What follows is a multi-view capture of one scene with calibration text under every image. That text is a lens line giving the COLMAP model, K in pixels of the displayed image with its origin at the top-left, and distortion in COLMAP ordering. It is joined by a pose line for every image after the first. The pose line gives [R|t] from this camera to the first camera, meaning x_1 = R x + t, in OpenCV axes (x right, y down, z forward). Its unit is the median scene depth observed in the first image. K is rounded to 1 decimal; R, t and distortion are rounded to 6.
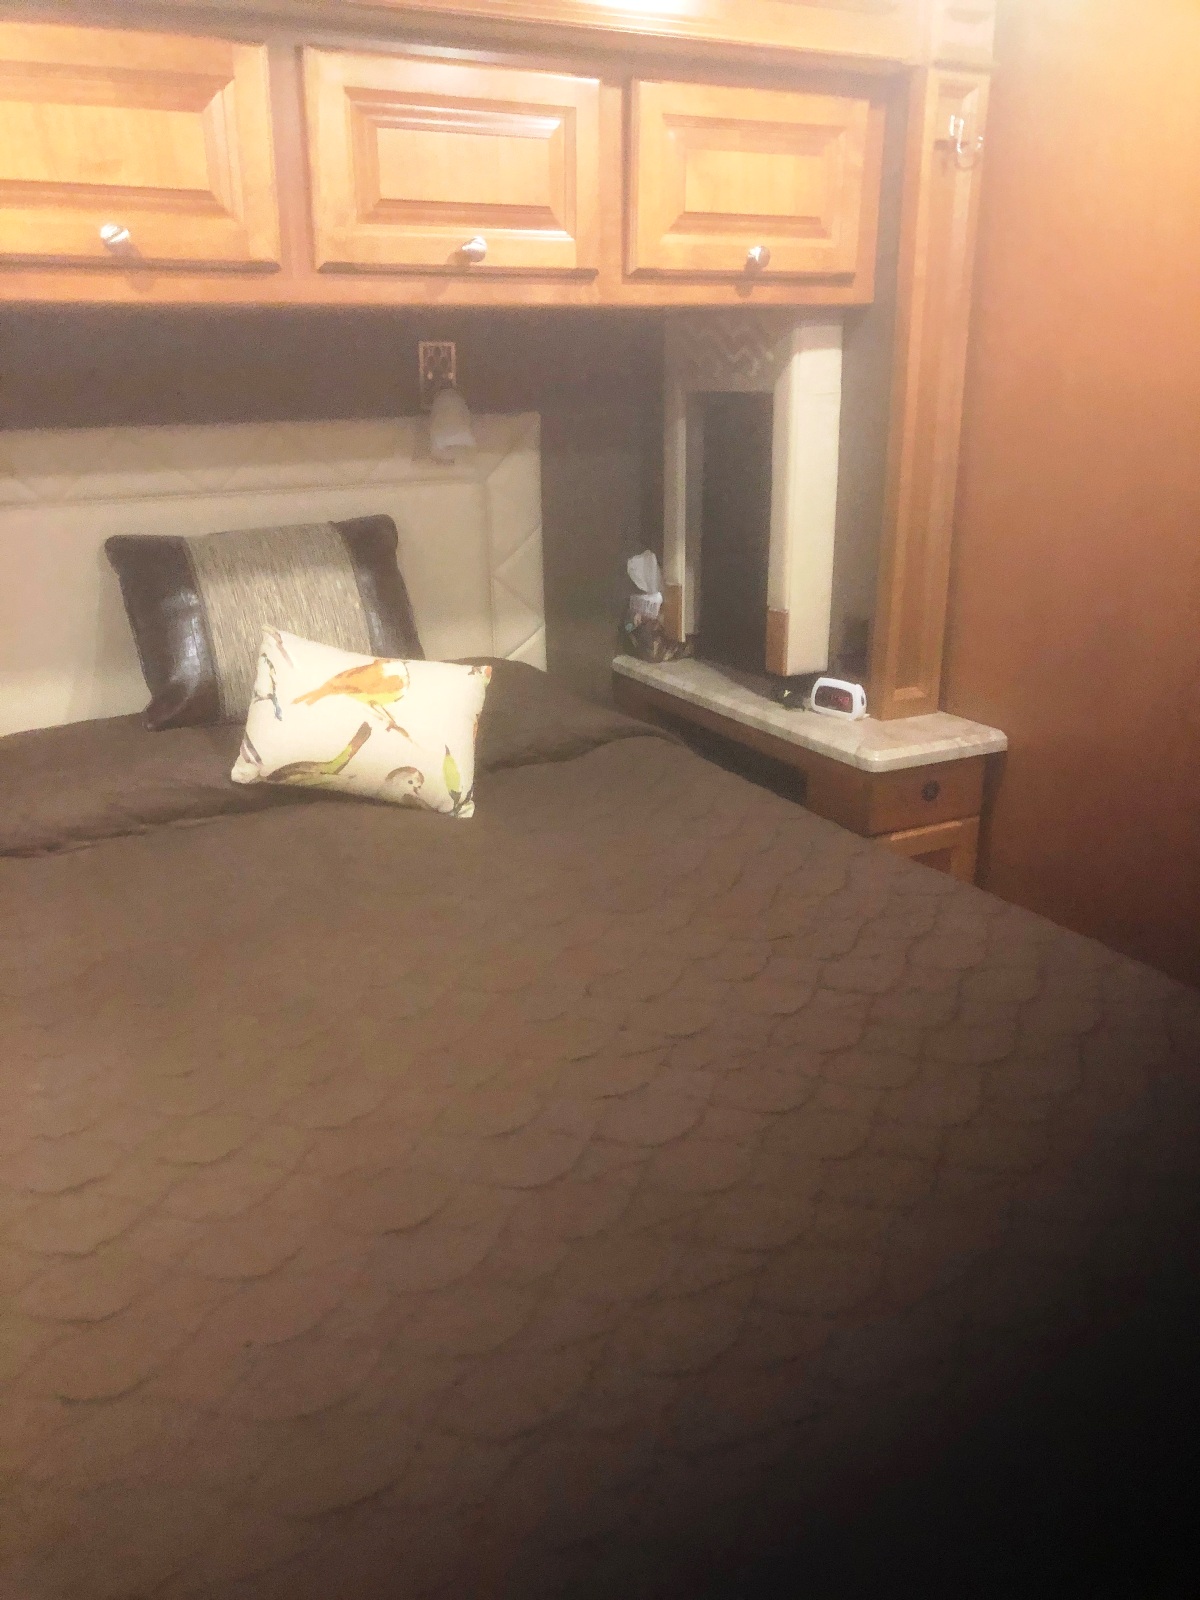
lens RADIAL K [[1319.1, 0, 604.2], [0, 1319.1, 745.2], [0, 0, 1]] dist [0.017422, 0.006592]
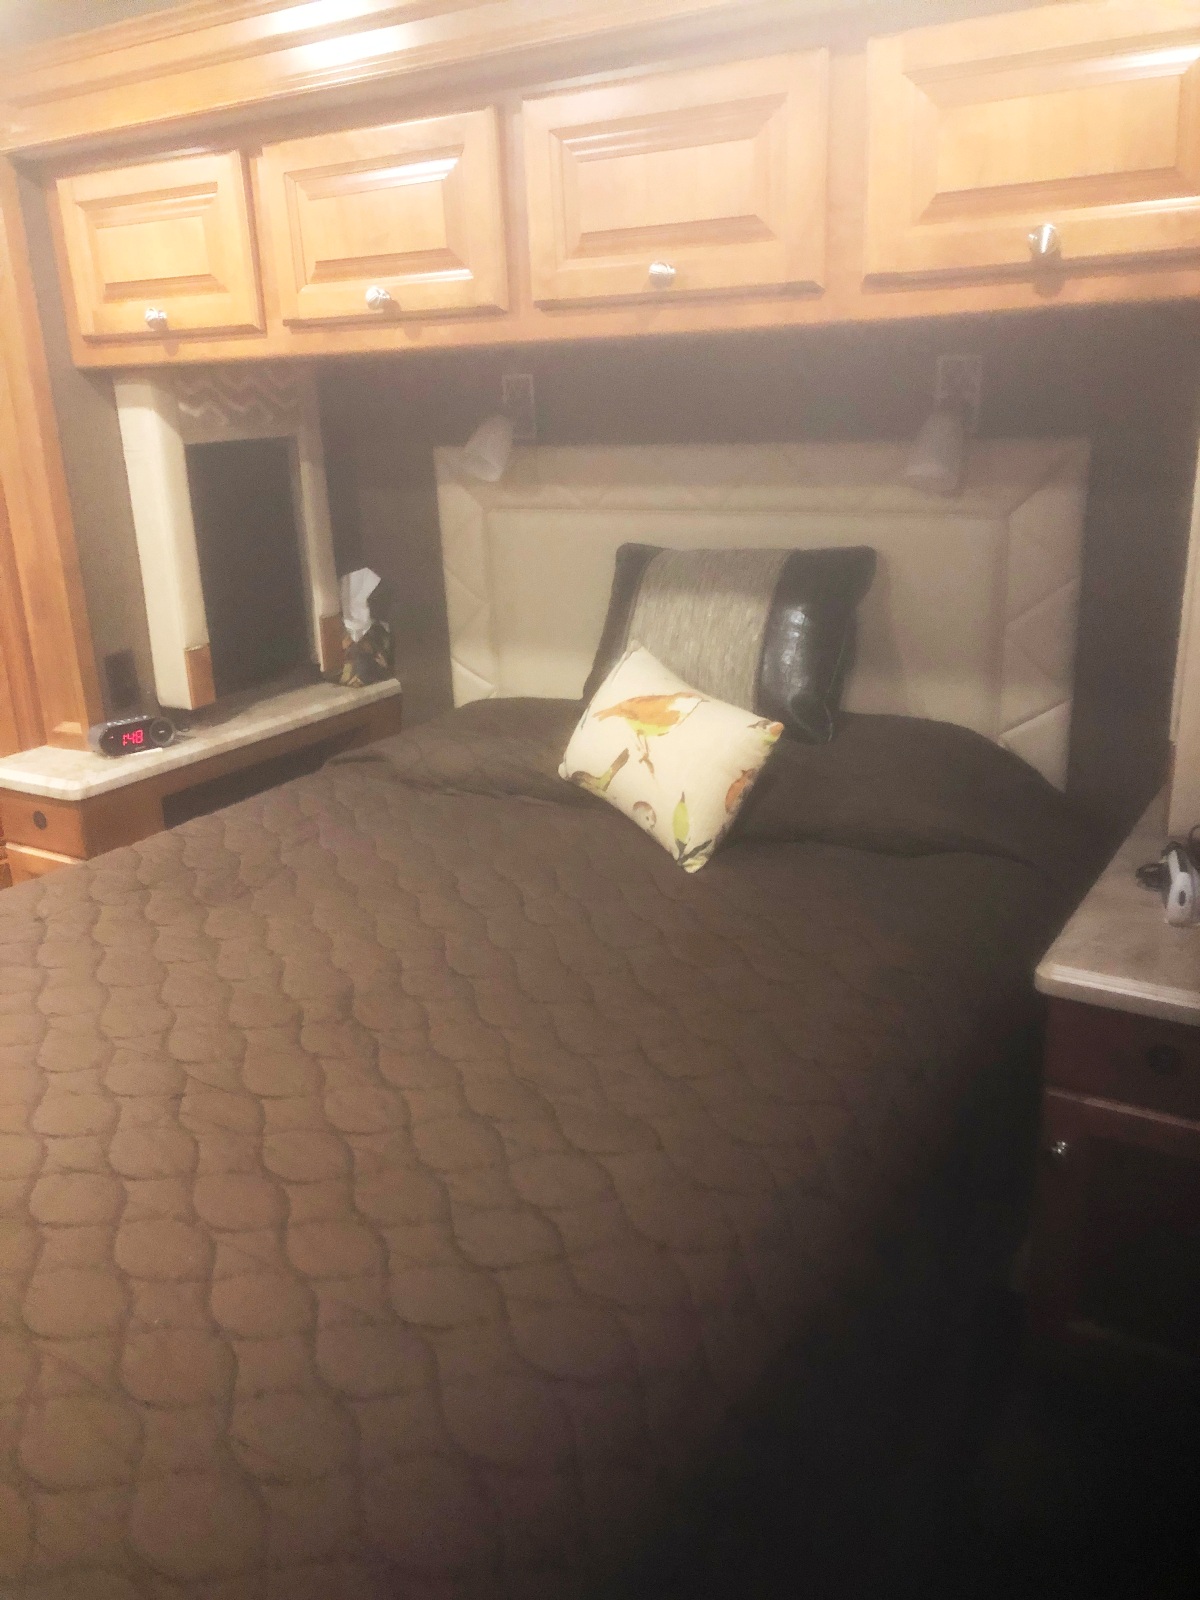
lens RADIAL K [[1319.1, 0, 539.5], [0, 1319.1, 754.7], [0, 0, 1]] dist [0.017422, 0.006592]
pose [[0.496352, 0.230064, -0.837081, 0.631685], [-0.213199, 0.967019, 0.139358, -0.139234], [0.841535, 0.109294, 0.529031, 0.412746]]
